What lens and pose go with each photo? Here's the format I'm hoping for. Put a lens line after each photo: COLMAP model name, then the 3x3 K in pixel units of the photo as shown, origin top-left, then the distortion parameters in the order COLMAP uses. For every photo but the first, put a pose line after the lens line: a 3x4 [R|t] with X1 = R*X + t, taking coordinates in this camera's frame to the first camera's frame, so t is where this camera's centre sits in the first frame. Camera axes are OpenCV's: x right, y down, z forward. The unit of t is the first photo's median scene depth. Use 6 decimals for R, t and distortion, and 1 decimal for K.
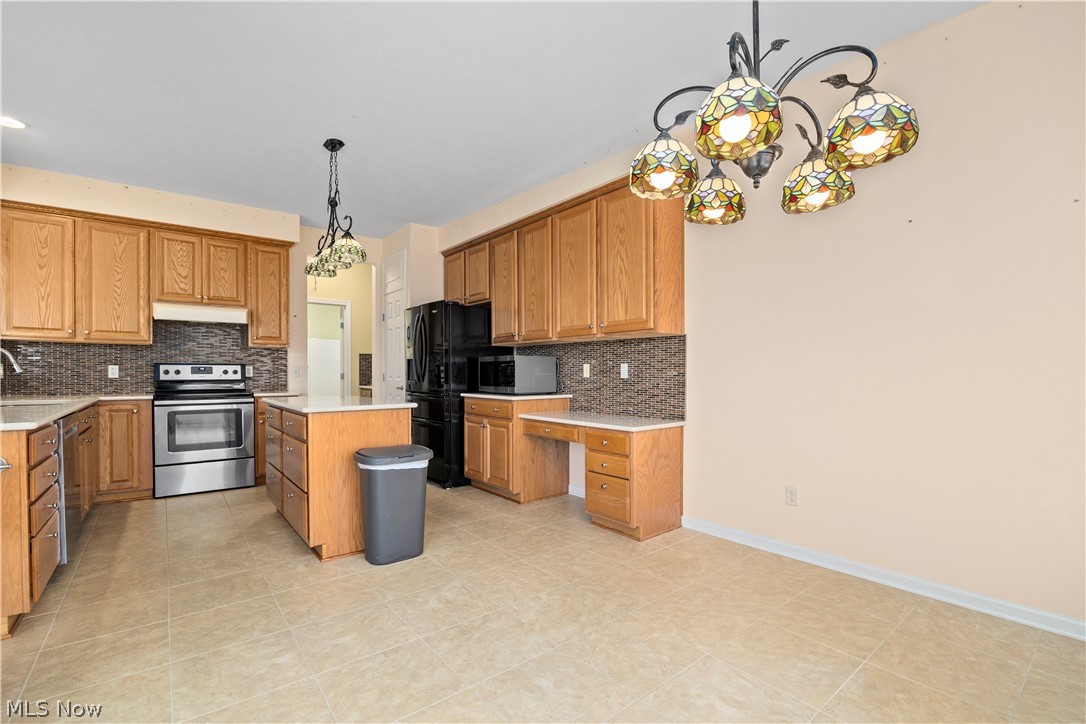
lens RADIAL K [[487.9, 0, 546.0], [0, 487.9, 381.7], [0, 0, 1]] dist [-0.018102, 0.002022]
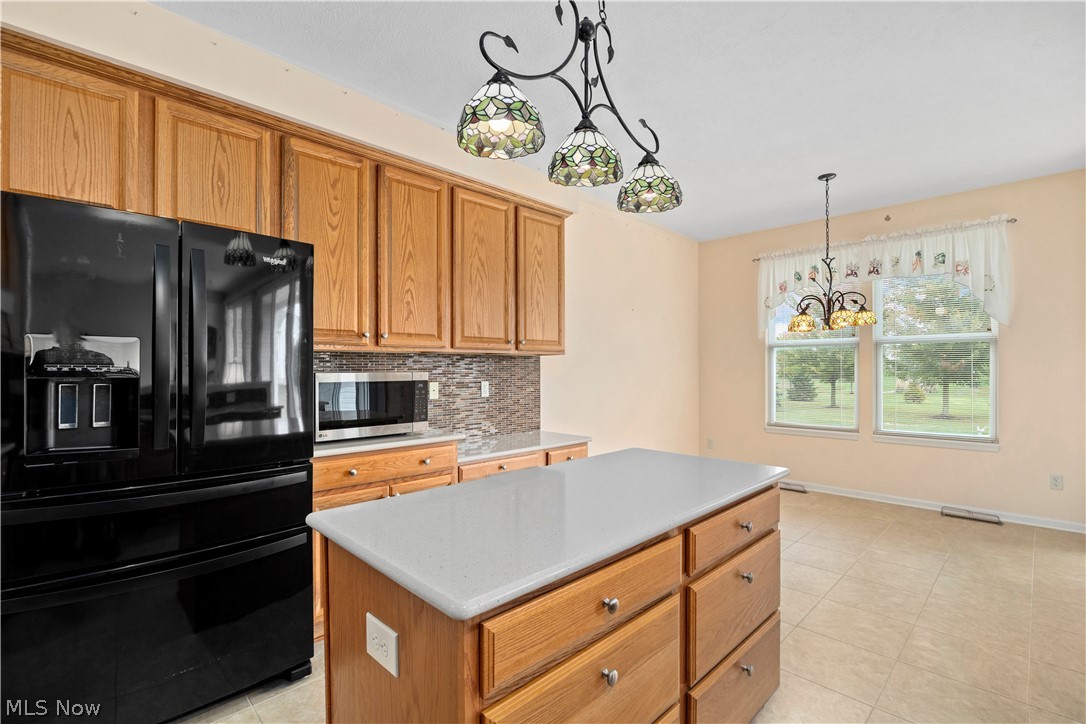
lens RADIAL K [[487.9, 0, 546.3], [0, 487.9, 372.2], [0, 0, 1]] dist [-0.018102, 0.002022]
pose [[-0.104840, -0.008221, 0.994455, -0.700032], [0.020736, 0.999730, 0.010450, -0.055196], [-0.994273, 0.021717, -0.104641, 0.880198]]
